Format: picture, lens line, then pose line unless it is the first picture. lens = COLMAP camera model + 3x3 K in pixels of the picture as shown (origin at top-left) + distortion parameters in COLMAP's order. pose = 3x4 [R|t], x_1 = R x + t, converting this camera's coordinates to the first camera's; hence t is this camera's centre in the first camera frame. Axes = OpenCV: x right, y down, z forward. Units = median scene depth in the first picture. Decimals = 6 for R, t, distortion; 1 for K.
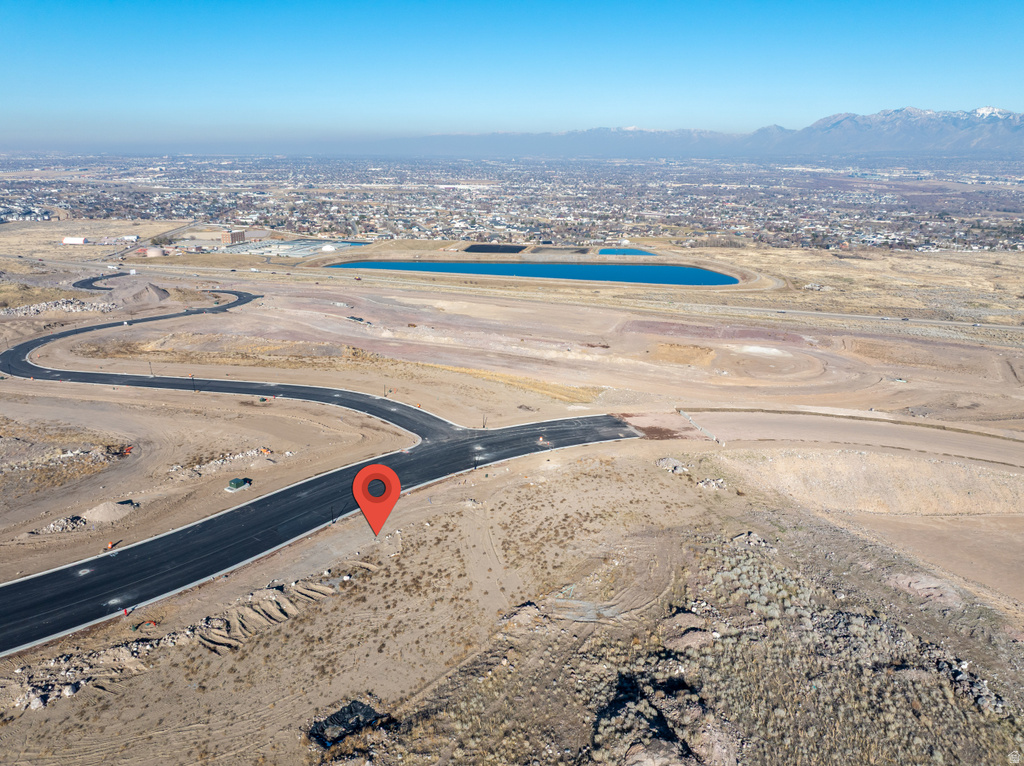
lens RADIAL K [[720.8, 0, 512.0], [0, 720.8, 383.0], [0, 0, 1]] dist [-0.050187, 0.014789]
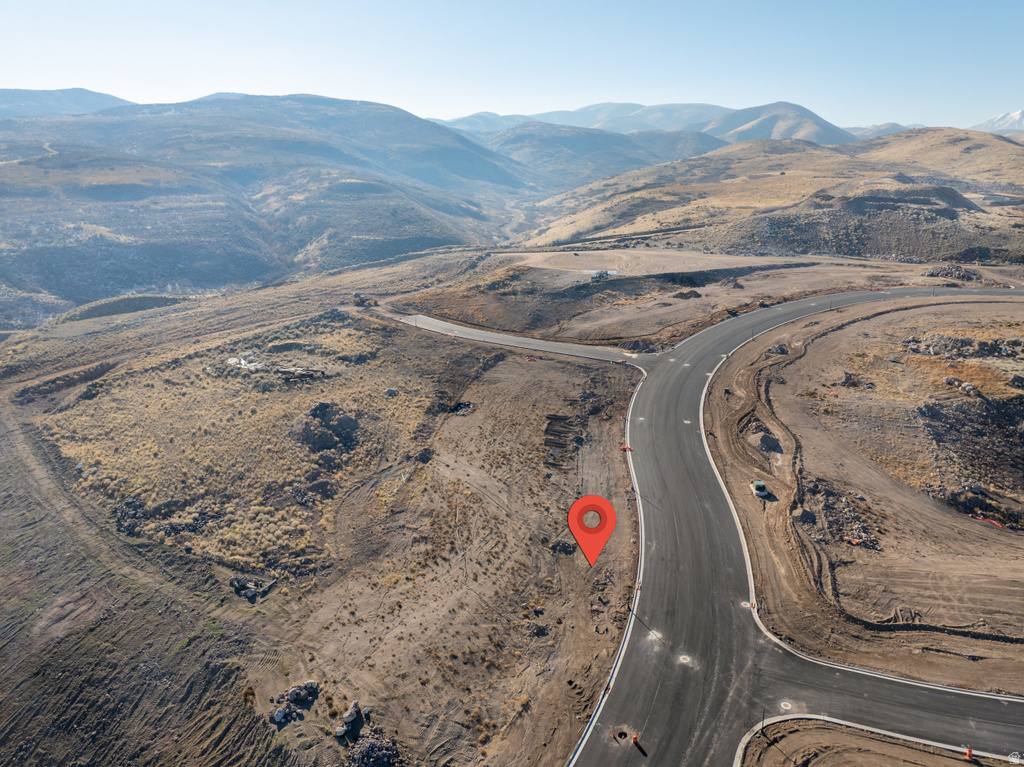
lens RADIAL K [[720.8, 0, 512.0], [0, 720.8, 383.5], [0, 0, 1]] dist [-0.050187, 0.014789]
pose [[-0.871797, 0.136577, -0.470444, 0.047458], [-0.154110, 0.835122, 0.528036, -0.057013], [0.464995, 0.532840, -0.707008, 0.177536]]
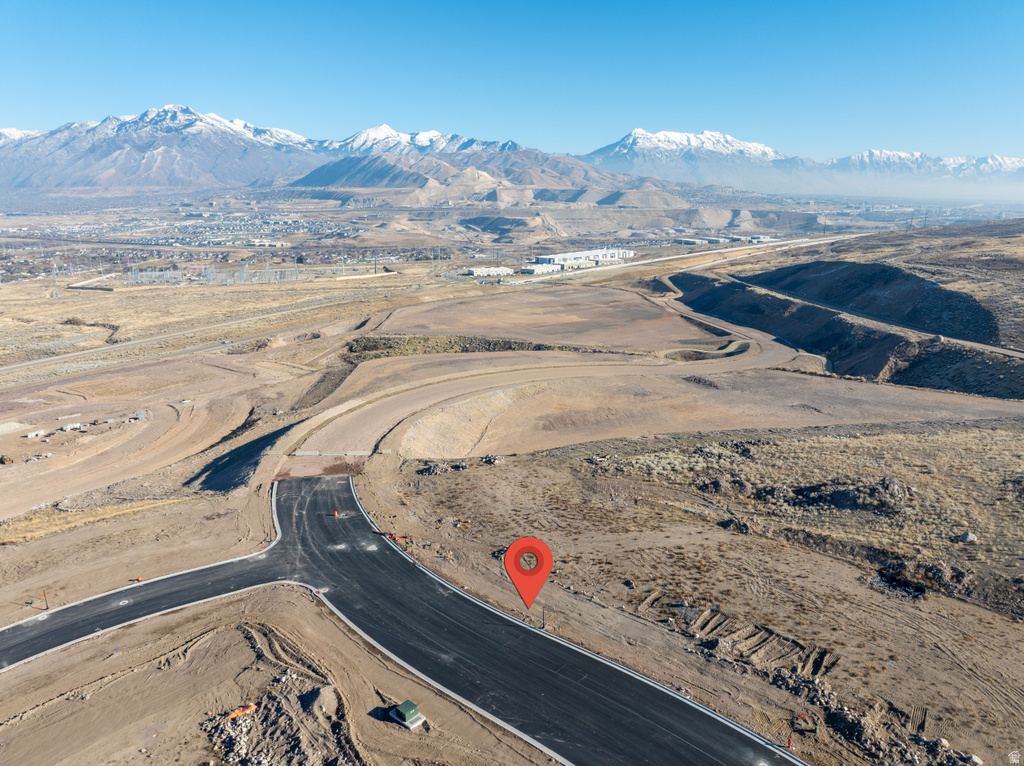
lens RADIAL K [[720.8, 0, 512.0], [0, 720.8, 383.0], [0, 0, 1]] dist [-0.050187, 0.014789]
pose [[0.189926, -0.259364, 0.946920, -0.104746], [0.302988, 0.932883, 0.194748, -0.026039], [-0.933877, 0.249918, 0.255763, 0.081706]]
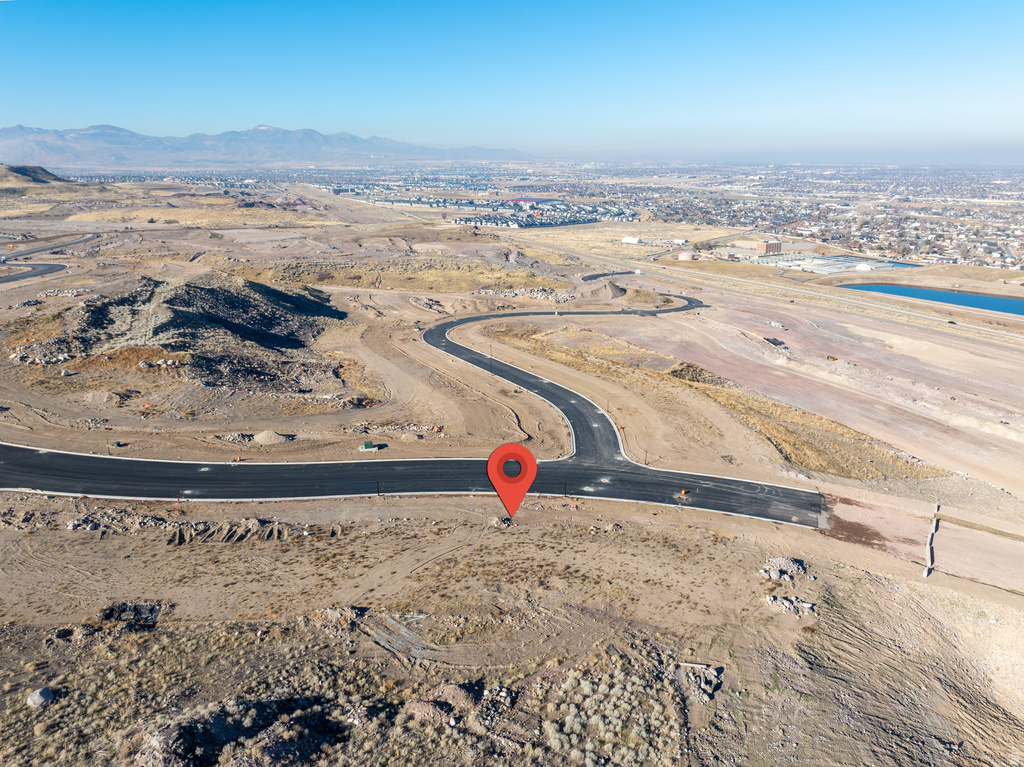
lens RADIAL K [[736.6, 0, 504.2], [0, 736.6, 385.7], [0, 0, 1]] dist [-0.048680, 0.002298]
pose [[0.714714, 0.186075, -0.674210, 0.069068], [-0.195942, 0.978629, 0.062378, -0.009128], [0.671409, 0.087523, 0.735901, 0.029236]]
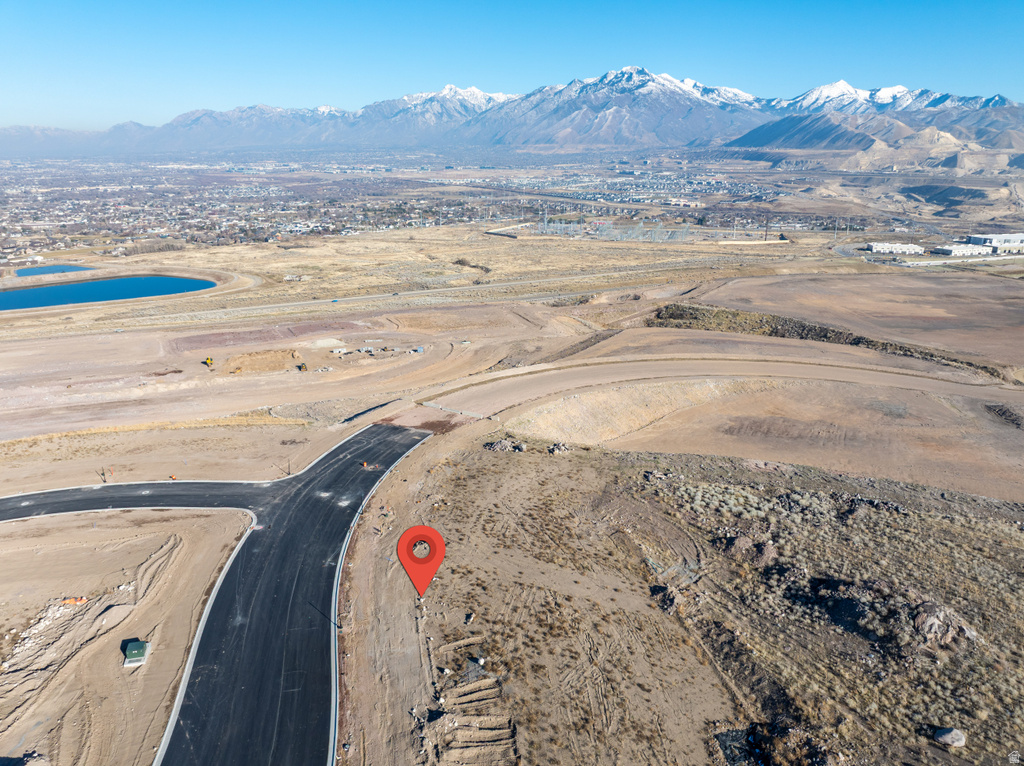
lens RADIAL K [[720.8, 0, 512.0], [0, 720.8, 383.0], [0, 0, 1]] dist [-0.050187, 0.014789]
pose [[0.693968, -0.226053, 0.683599, -0.063598], [0.222921, 0.970242, 0.094538, -0.009811], [-0.684627, 0.086783, 0.723709, 0.032499]]
